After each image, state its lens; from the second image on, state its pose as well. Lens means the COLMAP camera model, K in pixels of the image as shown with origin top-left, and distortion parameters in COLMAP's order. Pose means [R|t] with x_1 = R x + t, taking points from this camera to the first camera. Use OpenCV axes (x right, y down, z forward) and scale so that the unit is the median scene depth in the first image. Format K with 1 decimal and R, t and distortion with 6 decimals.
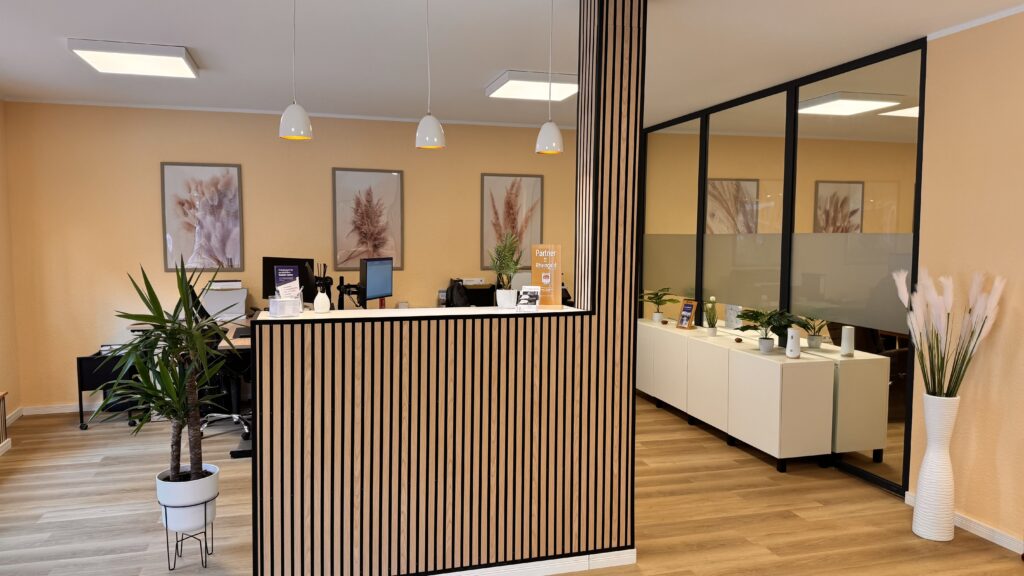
lens RADIAL K [[706.5, 0, 513.6], [0, 706.5, 293.1], [0, 0, 1]] dist [0.108143, -0.170185]
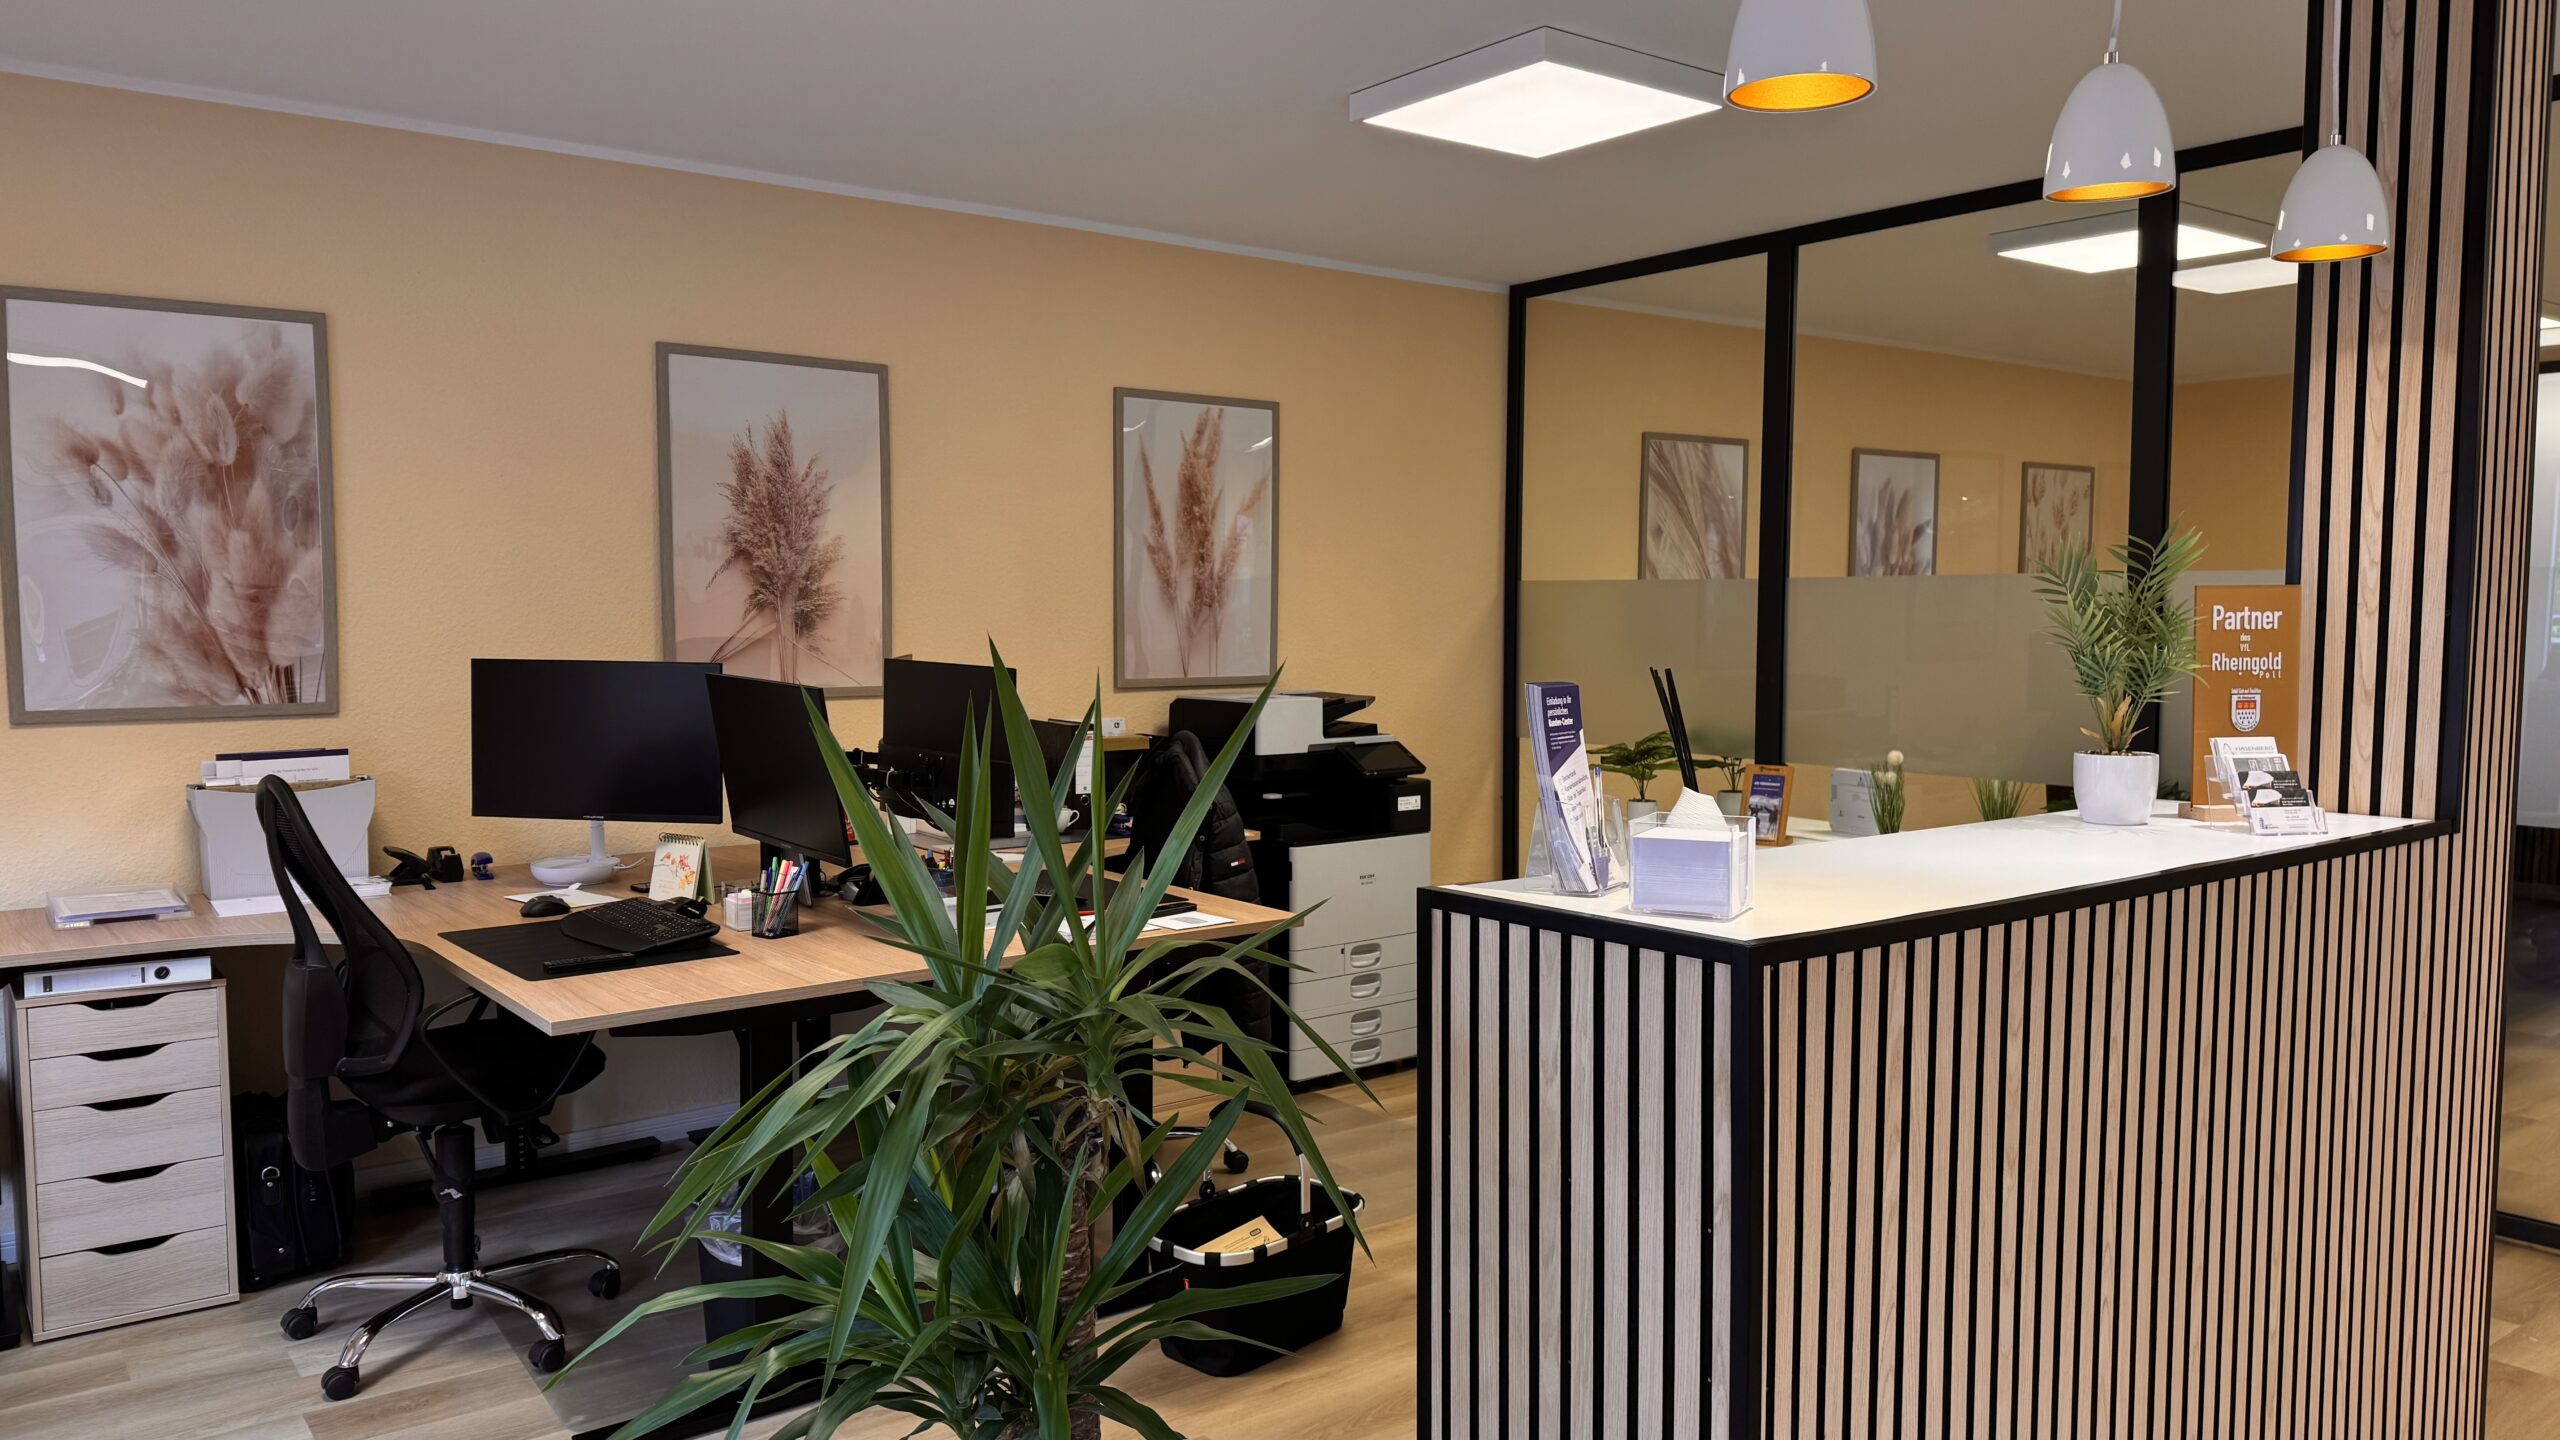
lens RADIAL K [[1781.0, 0, 1283.8], [0, 1781.0, 737.7], [0, 0, 1]] dist [0.061338, -0.072951]
pose [[0.930772, -0.030443, 0.364331, -0.300155], [0.031838, 0.999491, 0.002179, -0.012319], [-0.364211, 0.009571, 0.931267, 0.249732]]
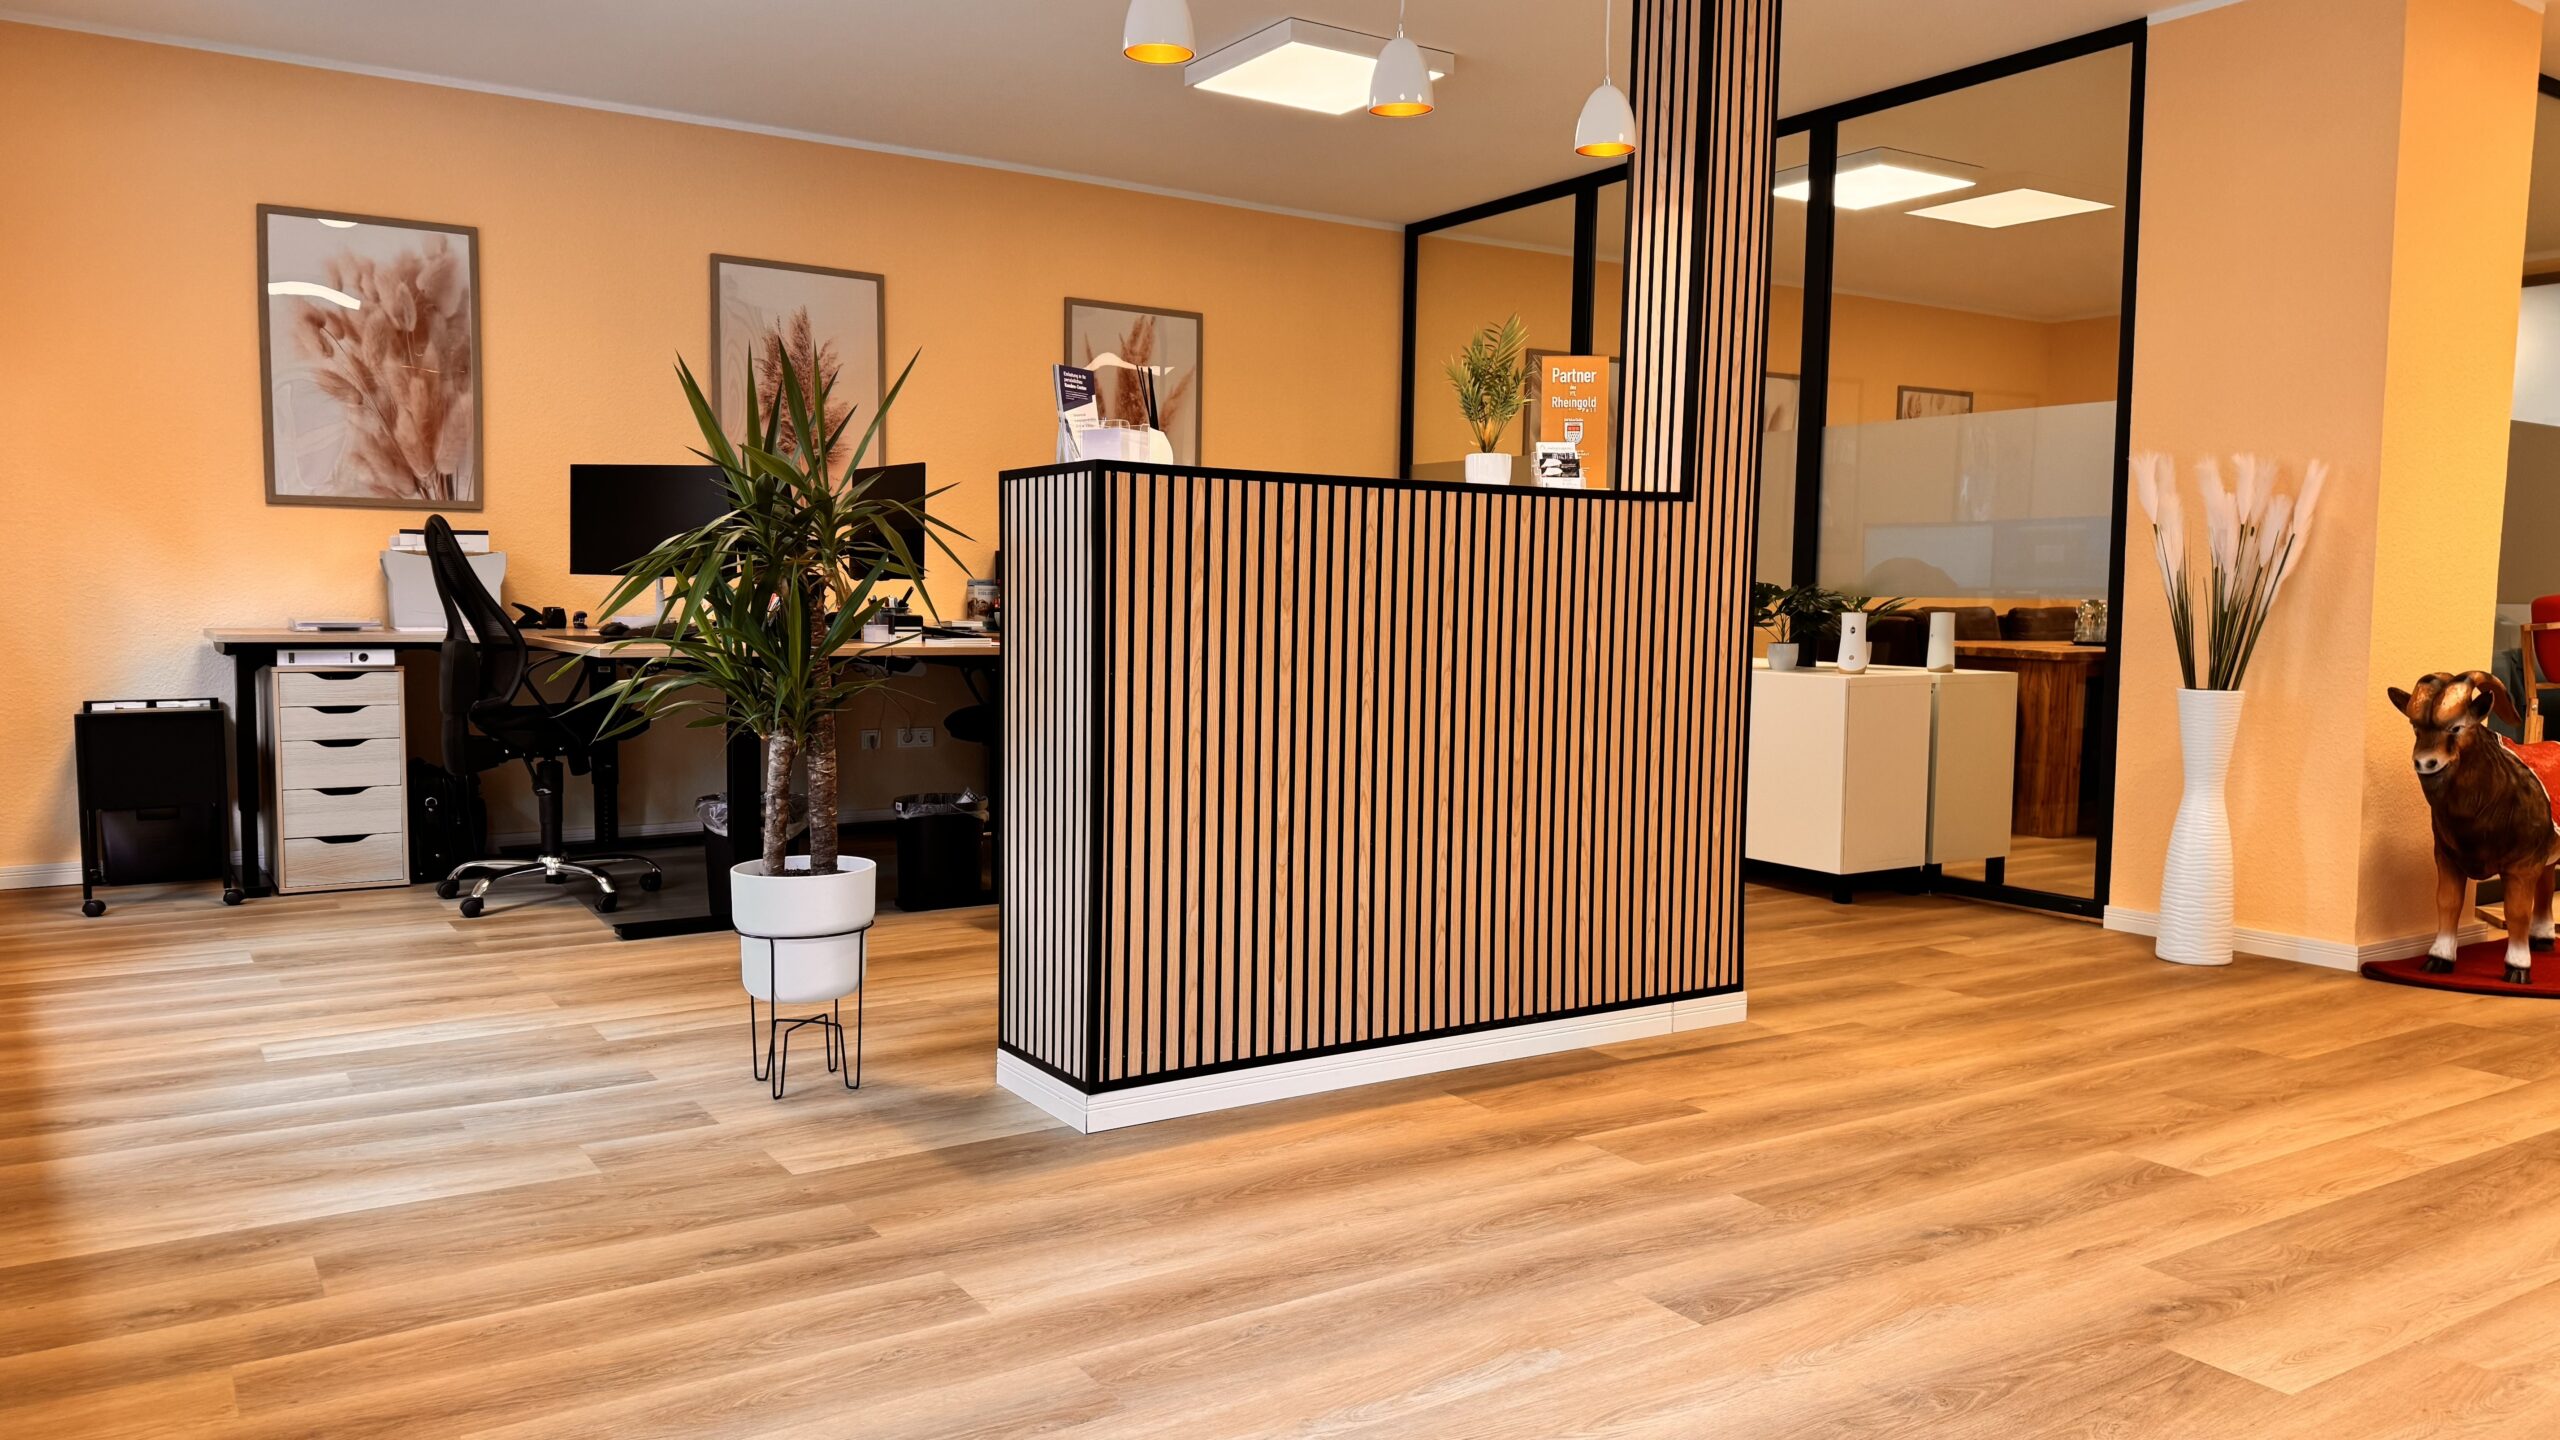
lens RADIAL K [[1766.2, 0, 1284.1], [0, 1766.2, 732.7], [0, 0, 1]] dist [0.108143, -0.170185]
pose [[0.956110, -0.015467, 0.292600, -0.256071], [0.014328, 0.999879, 0.006035, 0.089347], [-0.292658, -0.001578, 0.956216, -0.037618]]
